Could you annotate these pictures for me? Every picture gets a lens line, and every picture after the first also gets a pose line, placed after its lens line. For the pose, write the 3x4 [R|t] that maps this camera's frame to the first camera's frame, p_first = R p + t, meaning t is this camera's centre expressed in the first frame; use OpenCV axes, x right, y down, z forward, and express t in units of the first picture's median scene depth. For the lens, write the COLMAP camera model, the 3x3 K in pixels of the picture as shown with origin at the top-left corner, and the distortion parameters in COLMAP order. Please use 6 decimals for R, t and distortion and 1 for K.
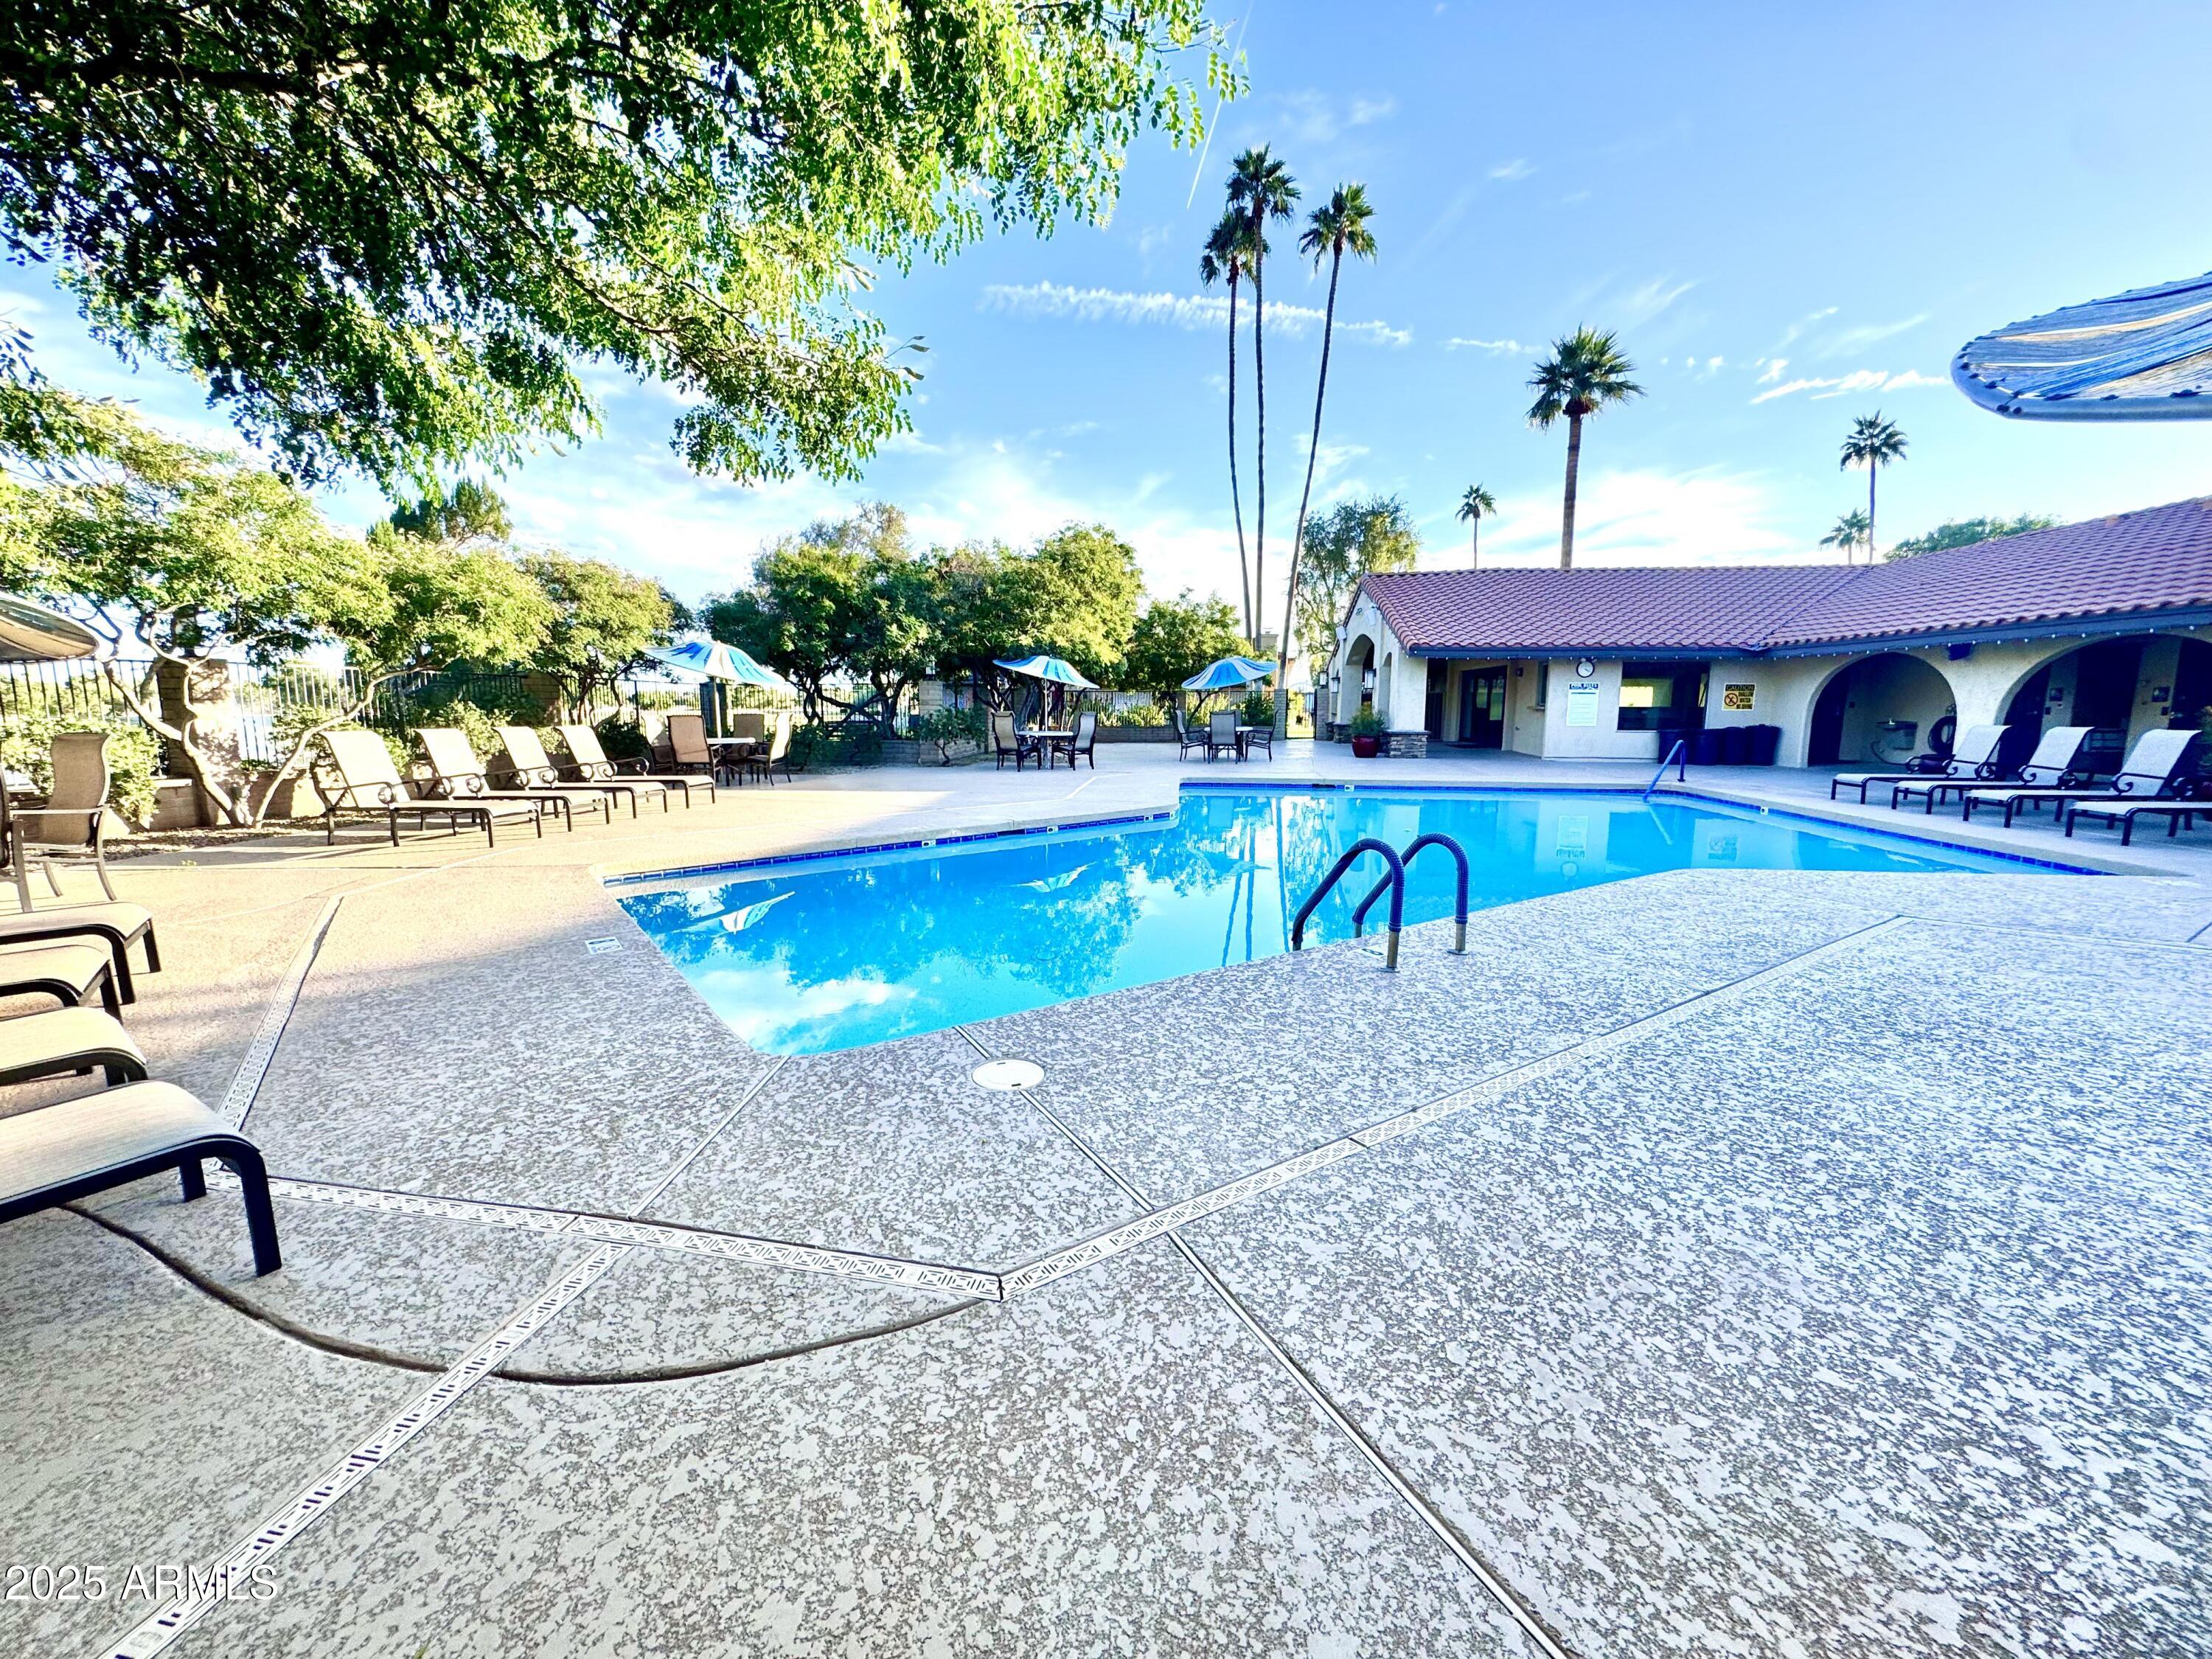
lens RADIAL K [[876.5, 0, 1100.3], [0, 876.5, 826.8], [0, 0, 1]] dist [0.034137, -0.000105]
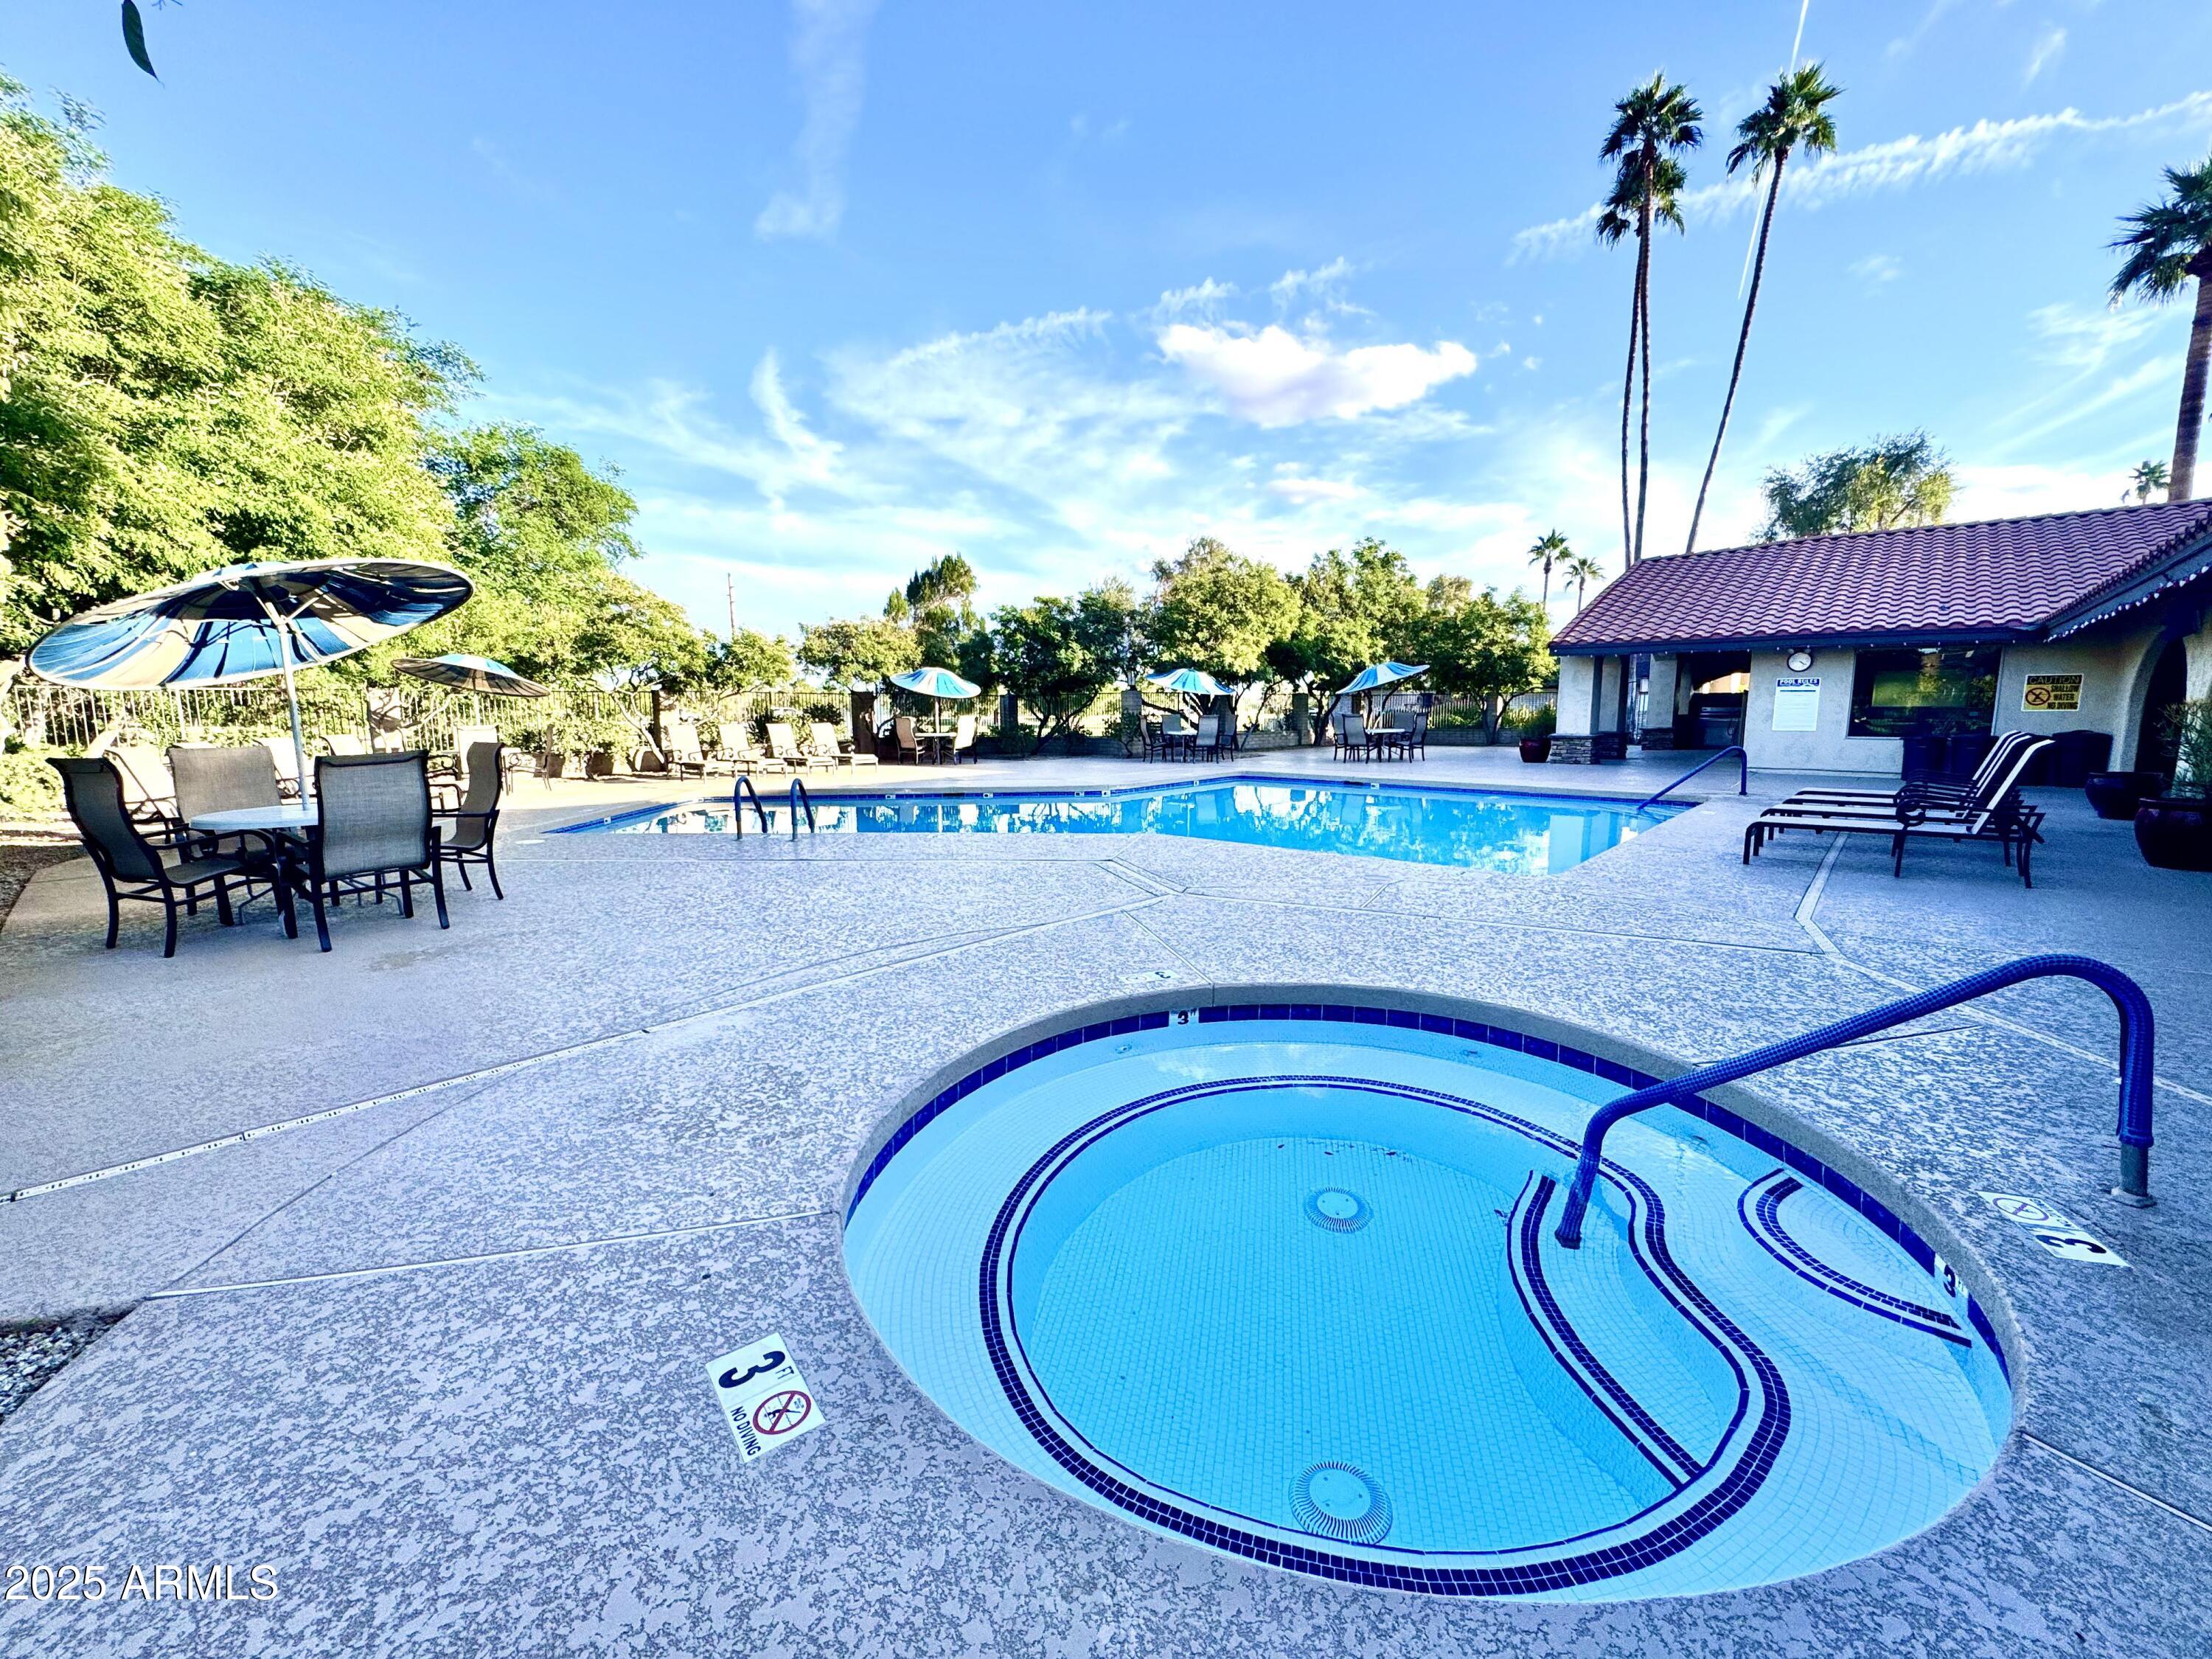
lens RADIAL K [[876.5, 0, 1100.3], [0, 876.5, 826.8], [0, 0, 1]] dist [0.034137, -0.000105]
pose [[0.833232, 0.069714, -0.548512, 0.467930], [-0.071280, 0.997285, 0.018472, 0.009245], [0.548310, 0.023707, 0.835939, -0.069981]]
